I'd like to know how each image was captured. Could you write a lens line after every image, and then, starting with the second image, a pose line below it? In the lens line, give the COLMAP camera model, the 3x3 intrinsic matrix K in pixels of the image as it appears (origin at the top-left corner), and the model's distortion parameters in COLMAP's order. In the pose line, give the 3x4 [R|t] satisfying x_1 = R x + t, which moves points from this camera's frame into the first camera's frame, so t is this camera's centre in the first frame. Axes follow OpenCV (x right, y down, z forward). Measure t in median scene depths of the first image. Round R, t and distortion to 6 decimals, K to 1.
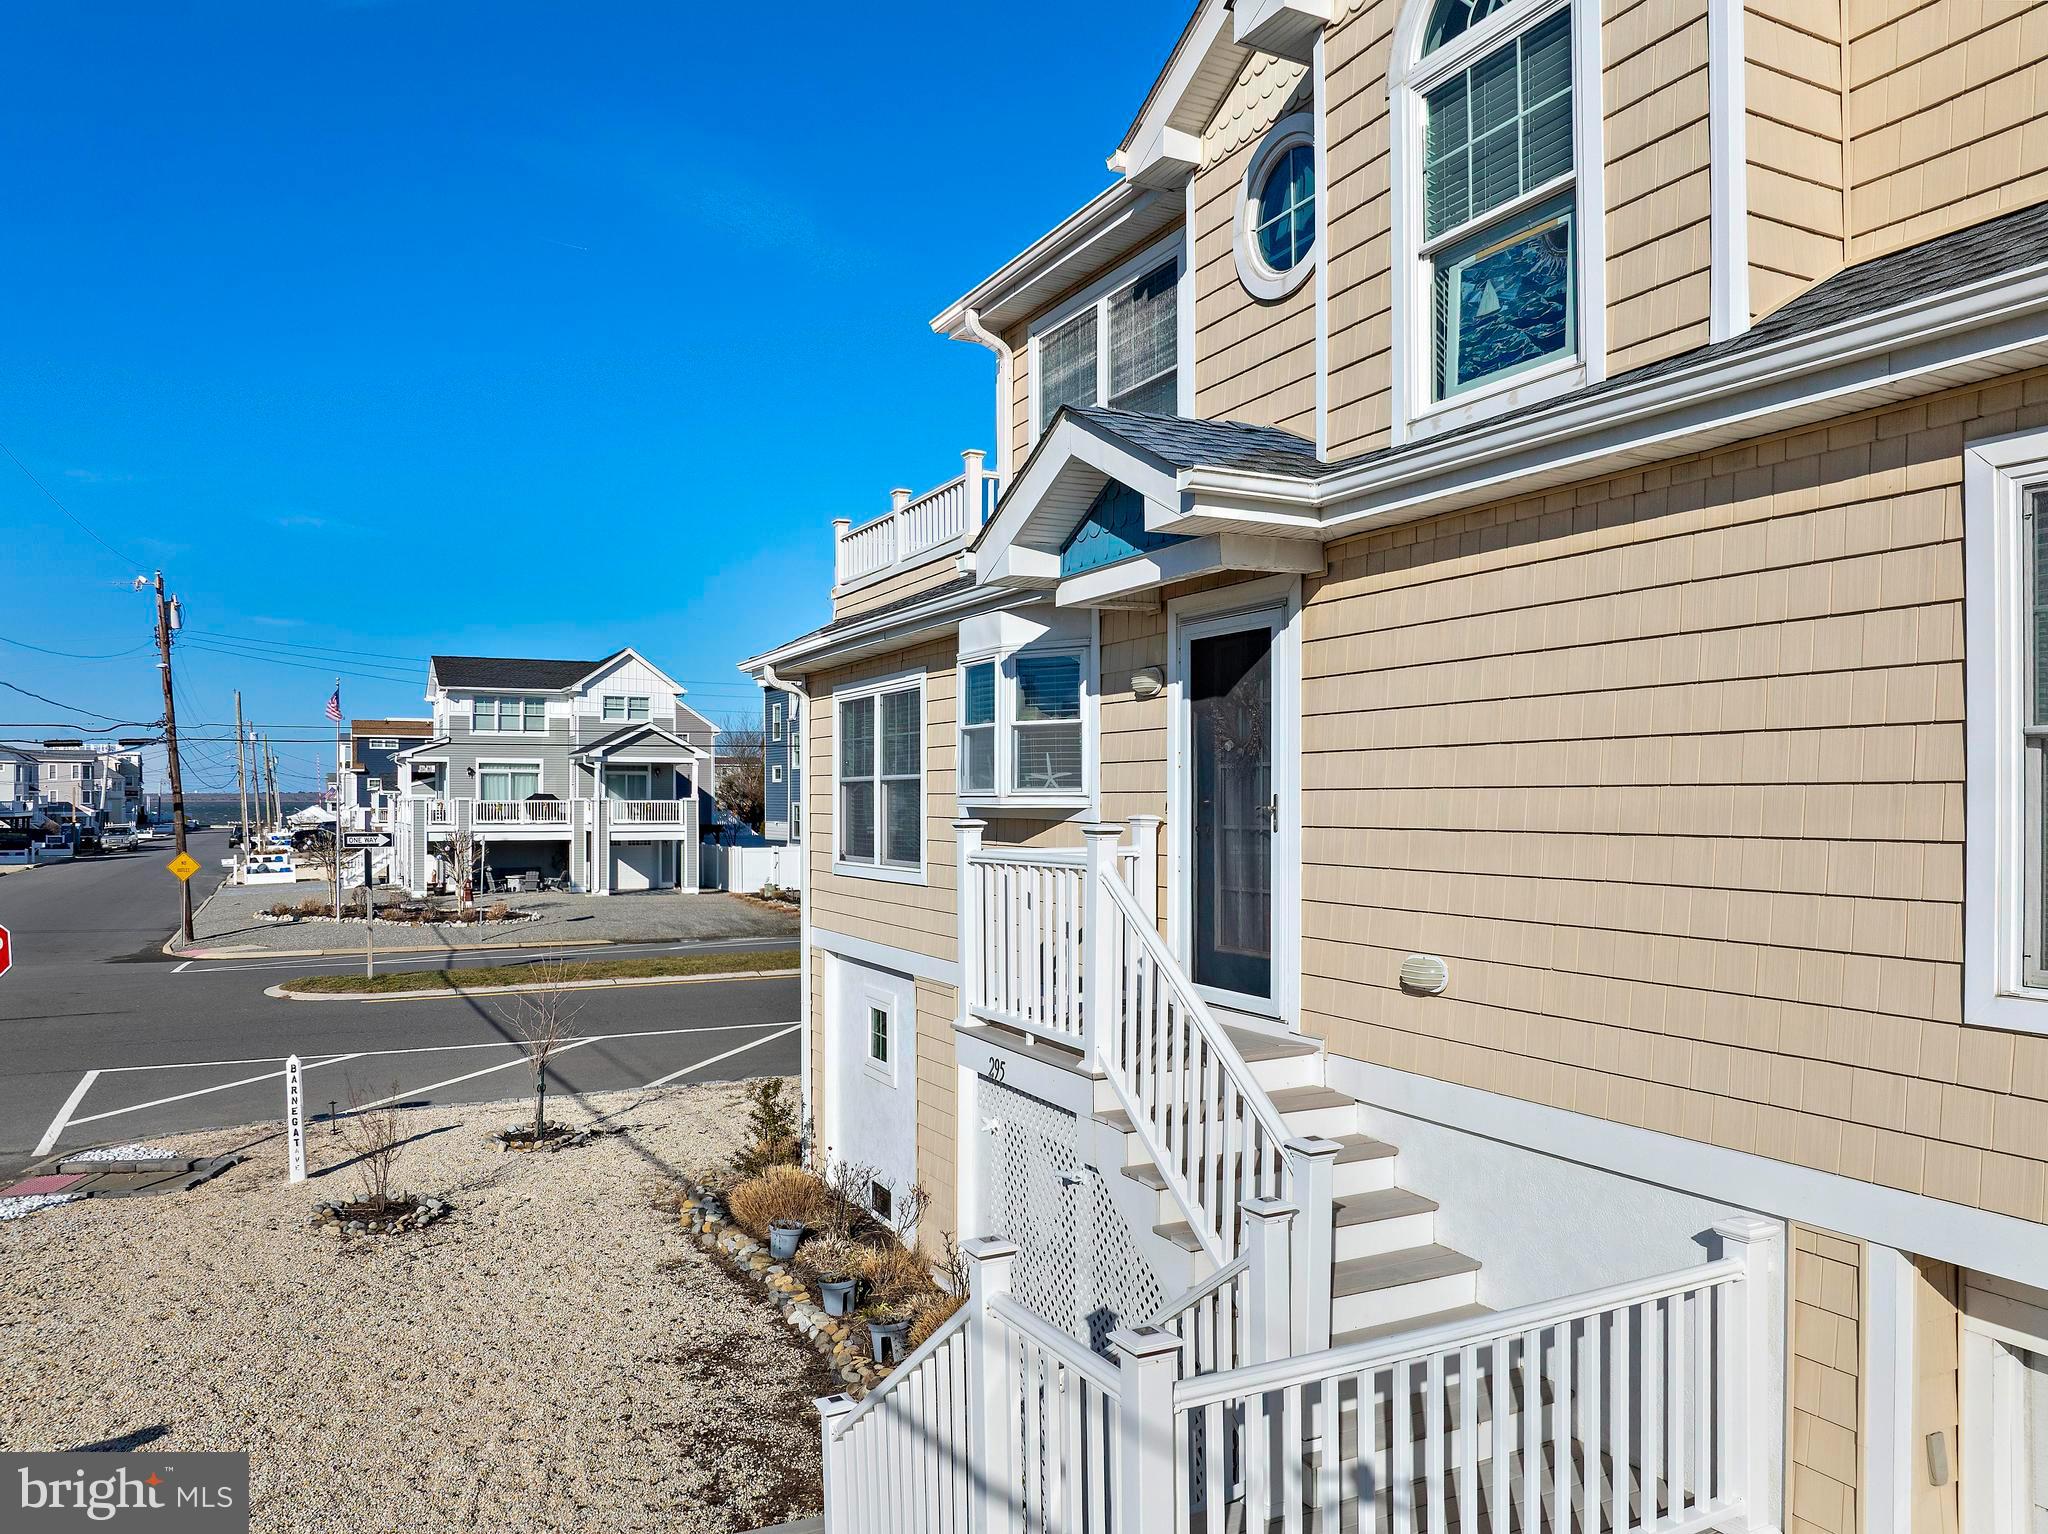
lens RADIAL K [[1445.1, 0, 1032.2], [0, 1445.1, 802.0], [0, 0, 1]] dist [-0.033427, -0.006864]
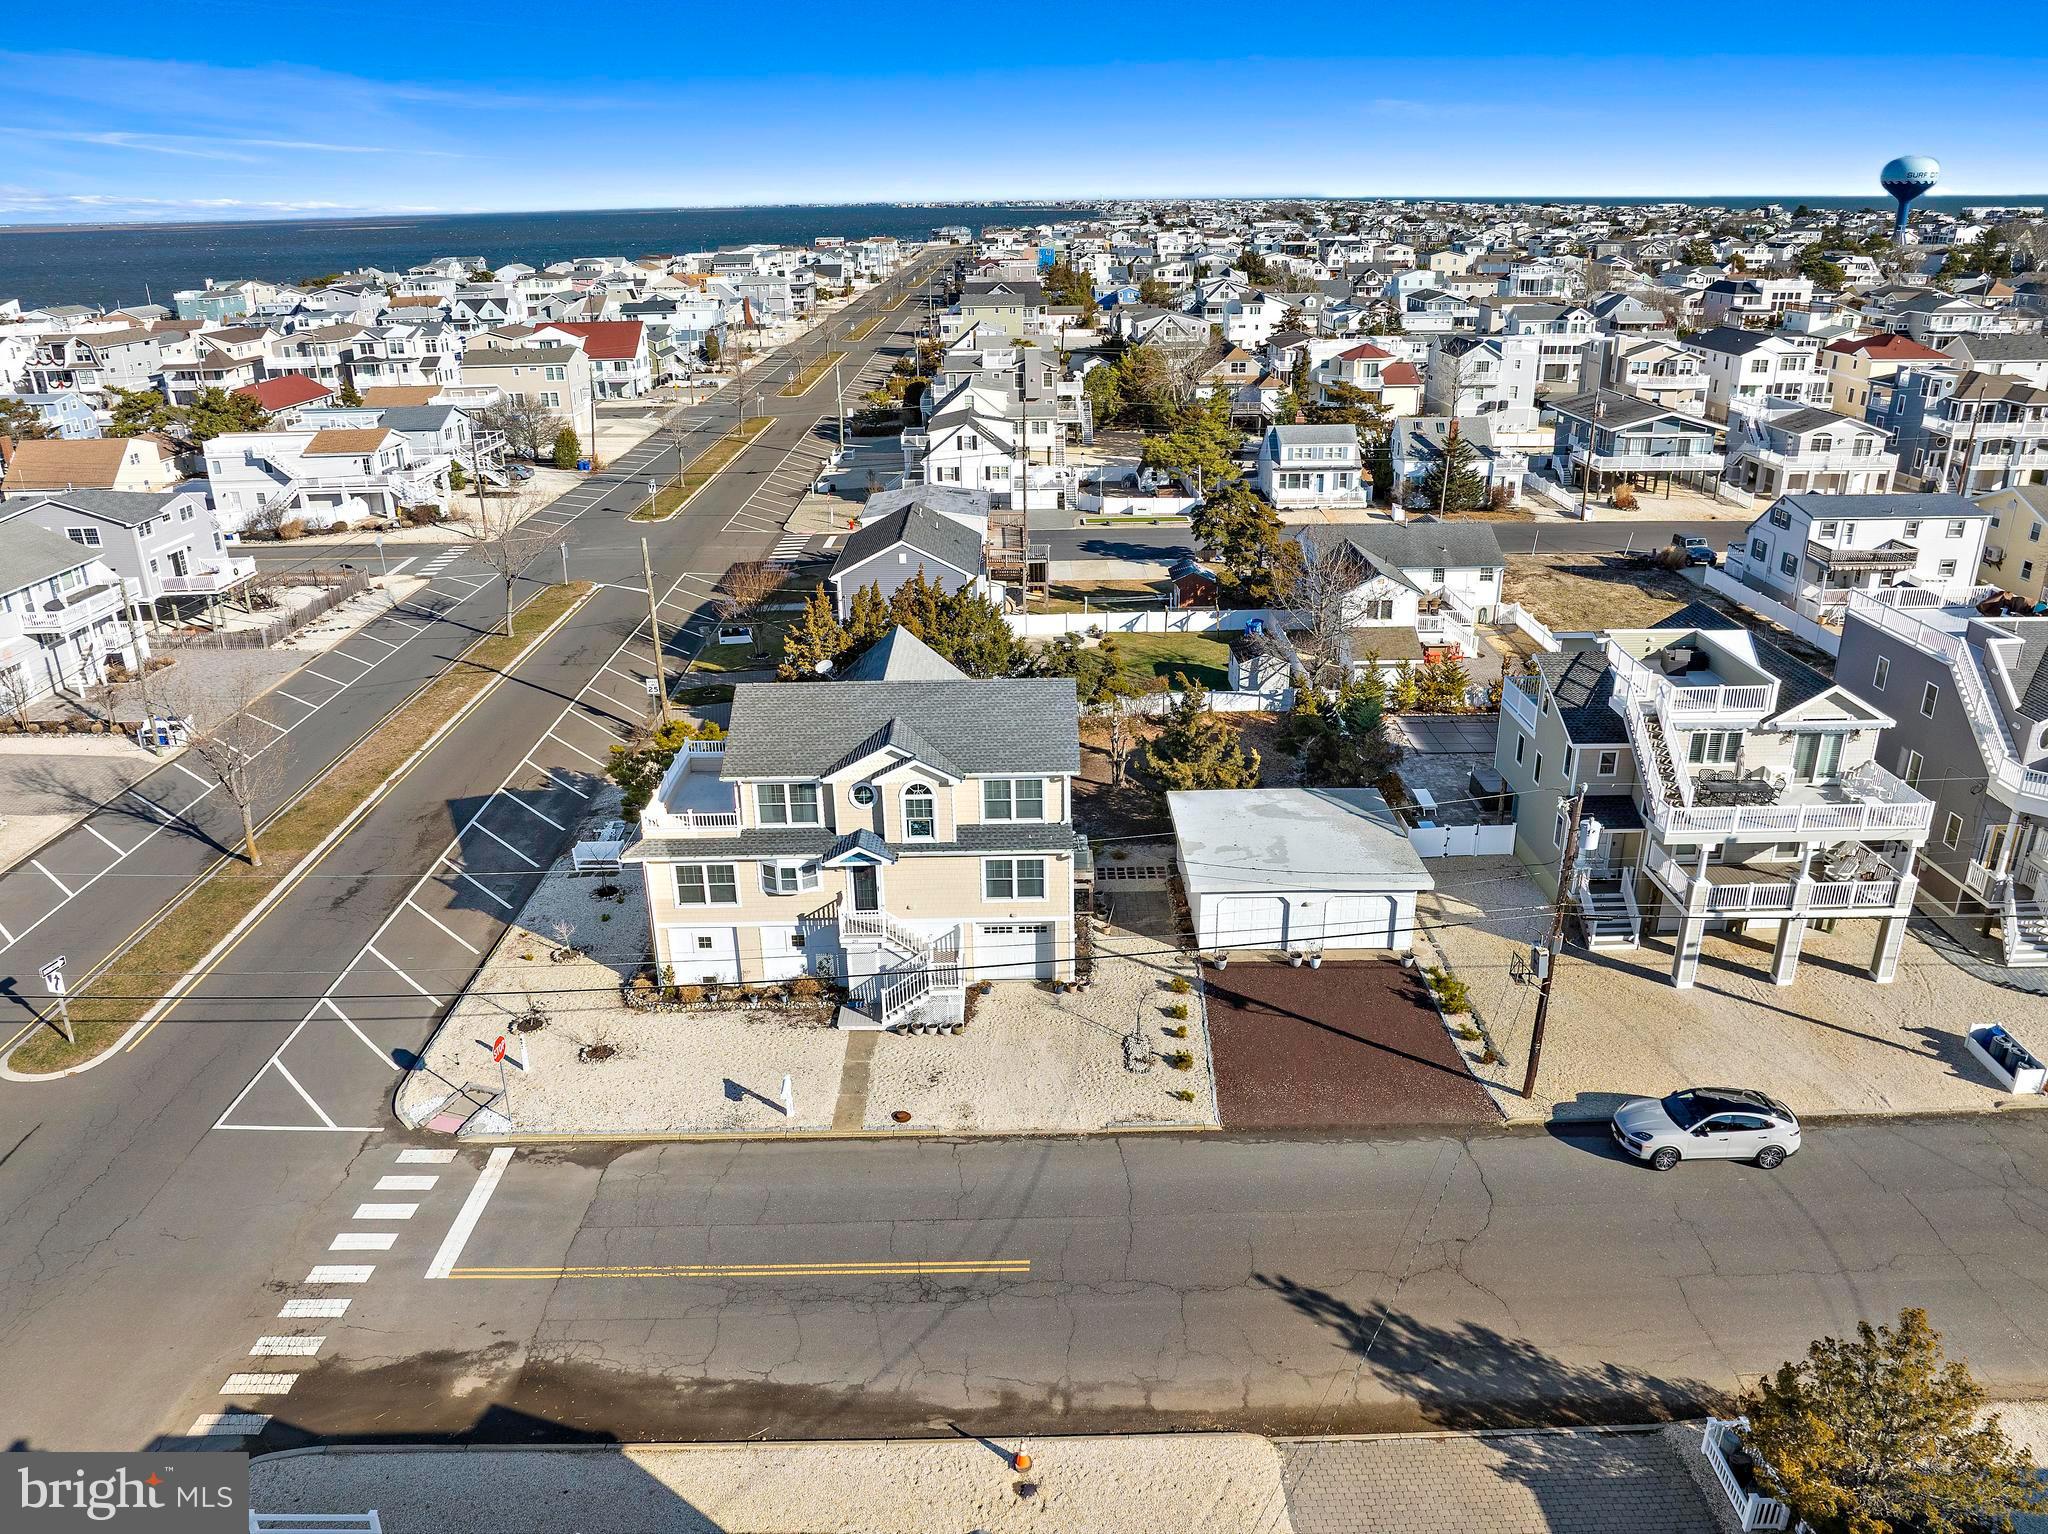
lens RADIAL K [[1444.8, 0, 1043.7], [0, 1444.8, 782.3], [0, 0, 1]] dist [-0.036974, 0.002404]
pose [[0.437495, -0.342997, 0.831235, -4.212263], [0.011458, 0.926446, 0.376254, -2.551480], [-0.899148, -0.155085, 0.409245, -2.017746]]
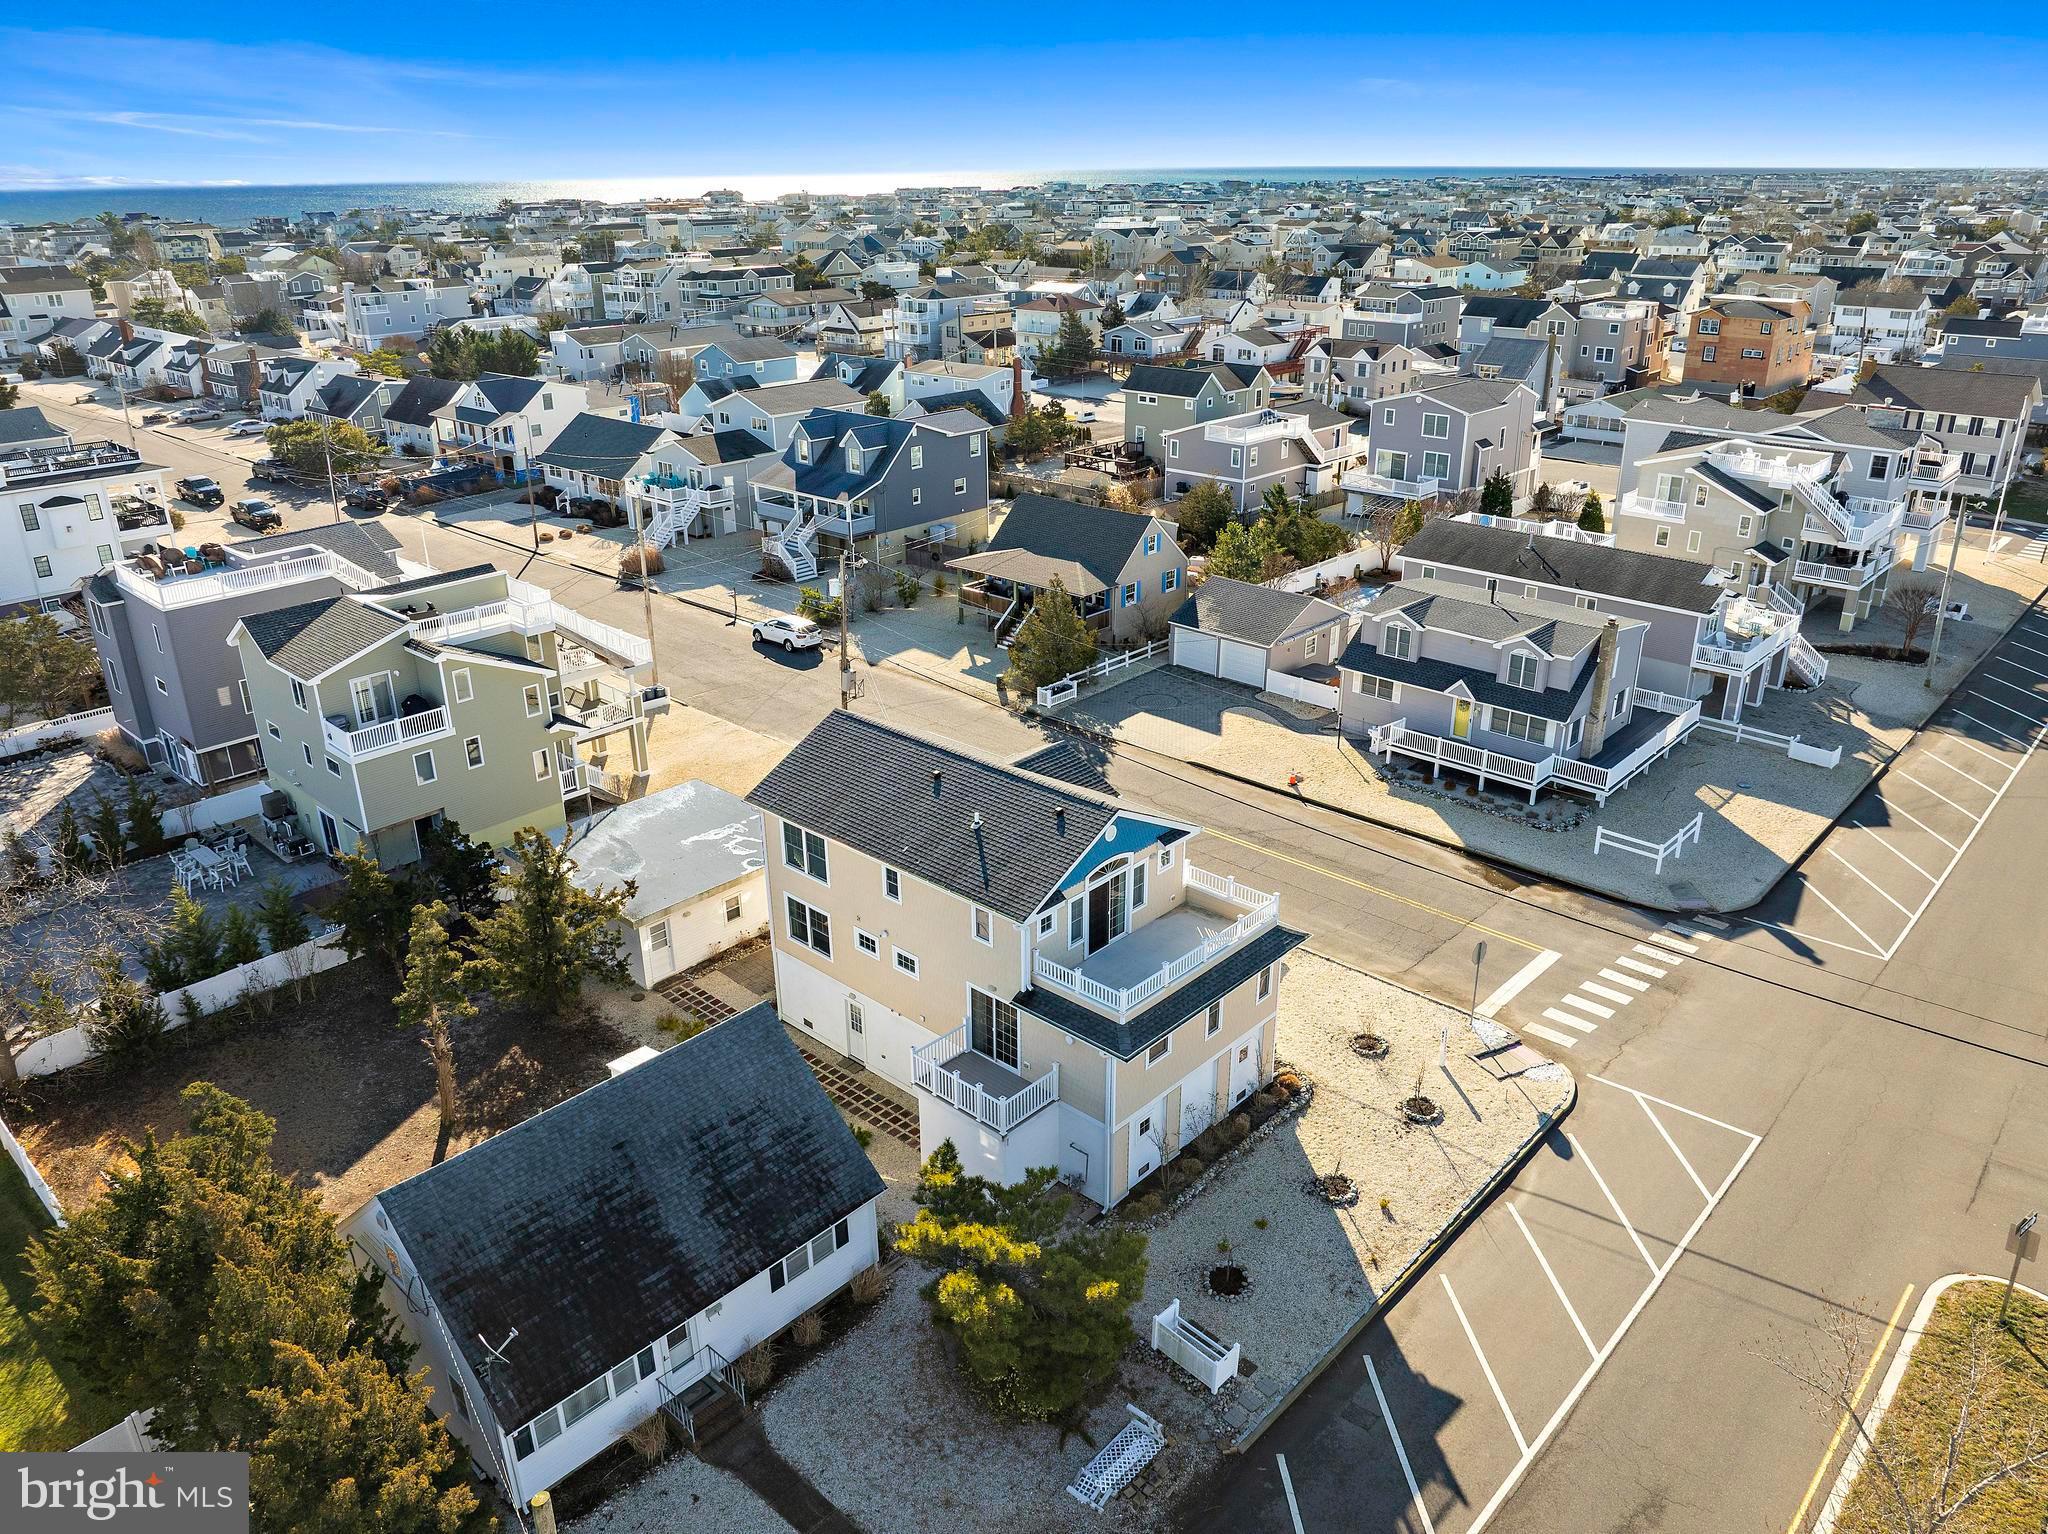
lens RADIAL K [[1429.0, 0, 1031.9], [0, 1429.0, 767.3], [0, 0, 1]] dist [-0.035834, -0.000764]
pose [[-0.936704, 0.142991, -0.319591, 2.024735], [0.008417, 0.921735, 0.387730, -2.591592], [0.350020, 0.360498, -0.864596, 5.427941]]
